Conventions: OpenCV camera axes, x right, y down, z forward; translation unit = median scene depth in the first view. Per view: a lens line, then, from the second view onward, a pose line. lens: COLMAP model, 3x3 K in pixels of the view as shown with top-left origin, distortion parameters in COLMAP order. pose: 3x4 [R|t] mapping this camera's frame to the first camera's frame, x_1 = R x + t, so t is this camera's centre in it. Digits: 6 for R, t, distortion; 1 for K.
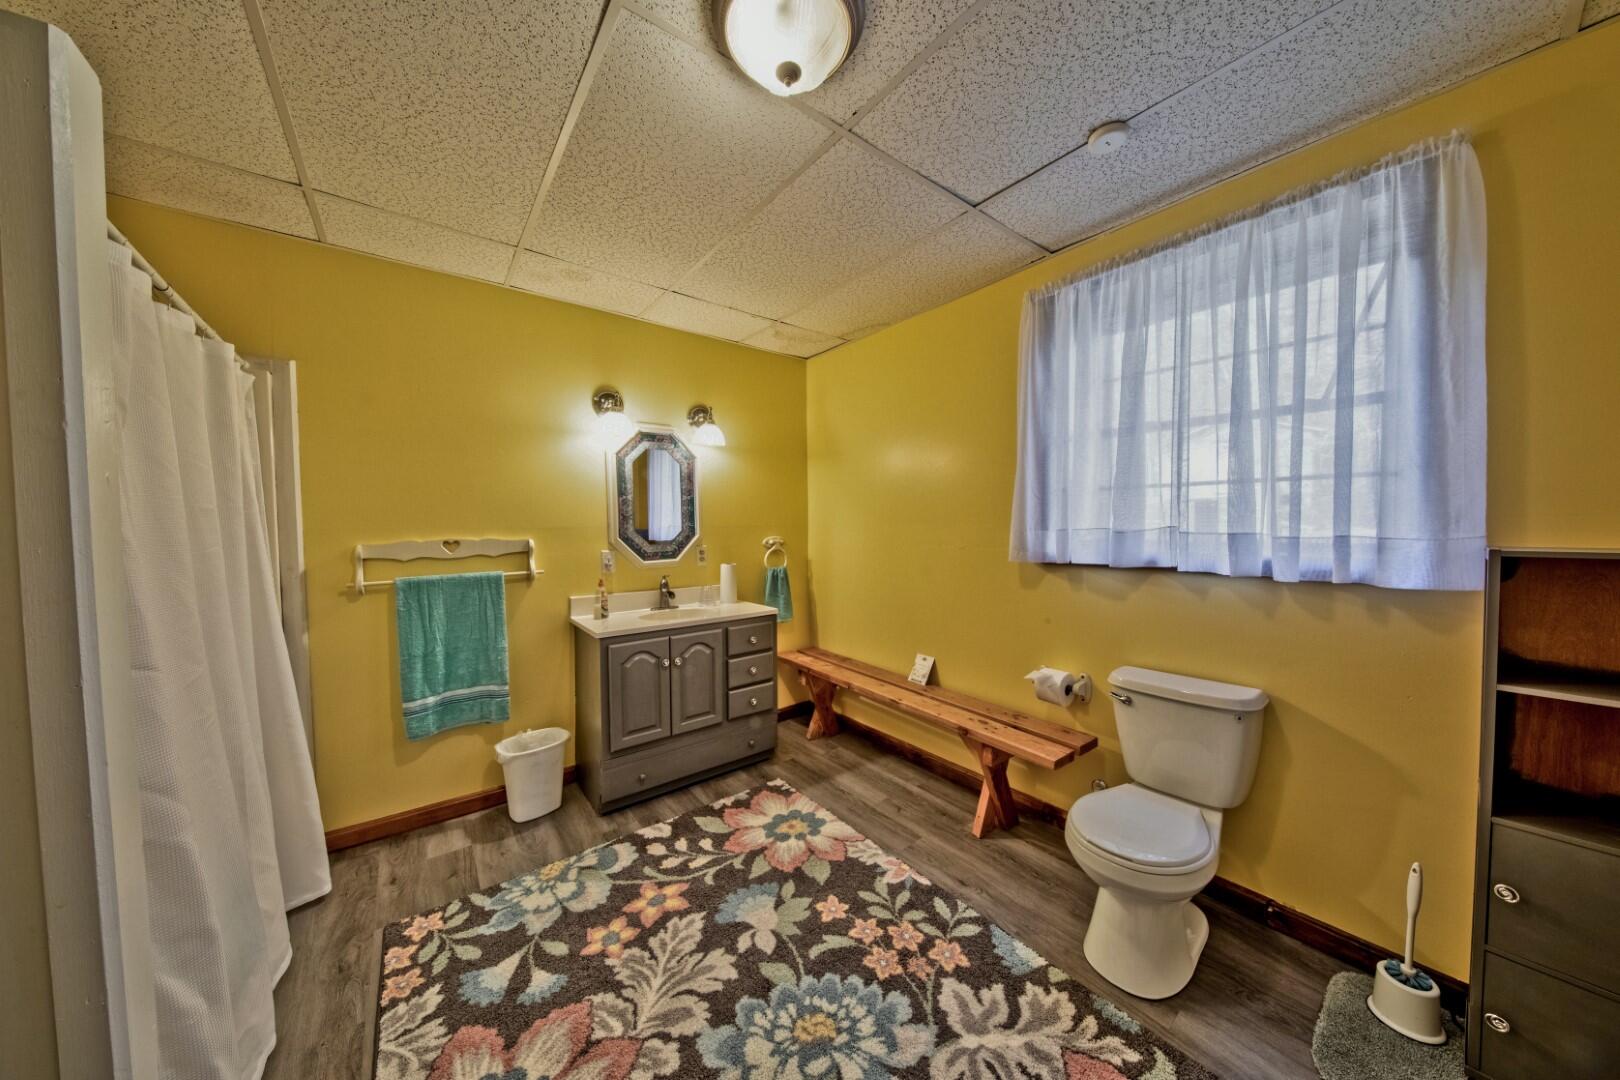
lens RADIAL K [[512.8, 0, 808.6], [0, 512.8, 541.8], [0, 0, 1]] dist [-0.000901, -0.000133]
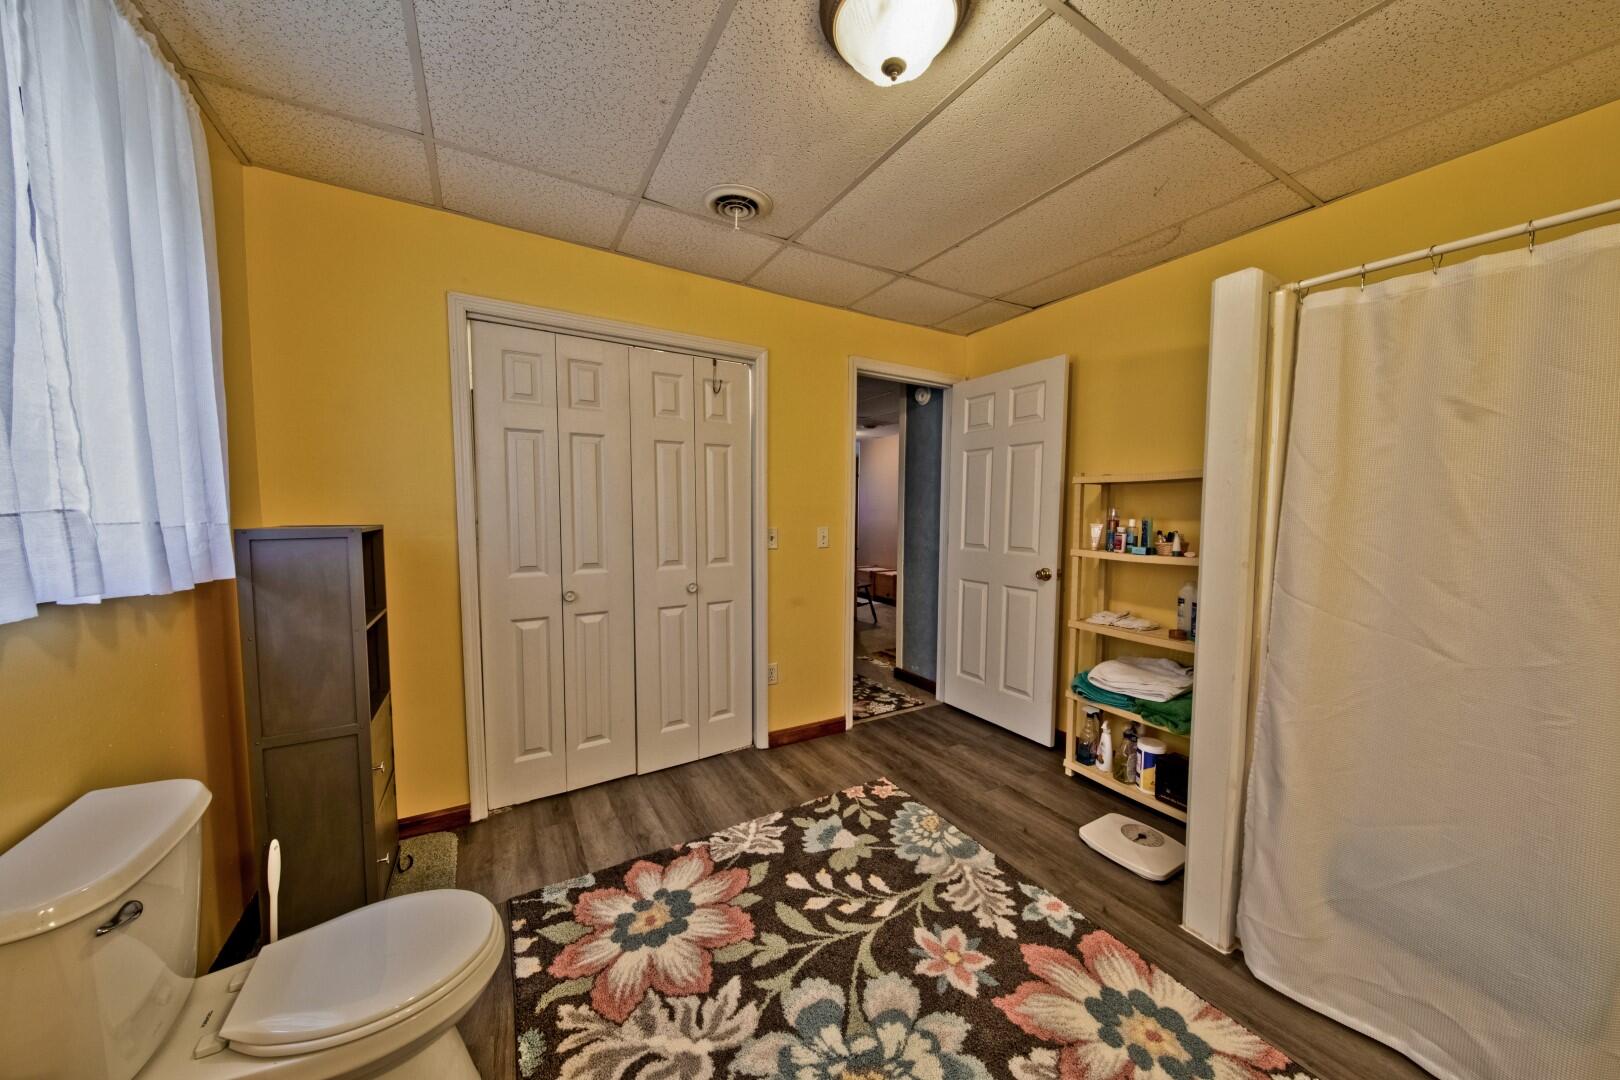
lens RADIAL K [[512.8, 0, 820.1], [0, 512.8, 542.9], [0, 0, 1]] dist [-0.000901, -0.000133]
pose [[-0.992828, -0.004122, 0.119484, -0.011784], [0.008876, 0.994106, 0.108047, -0.061903], [-0.119225, 0.108332, -0.986939, 1.831618]]
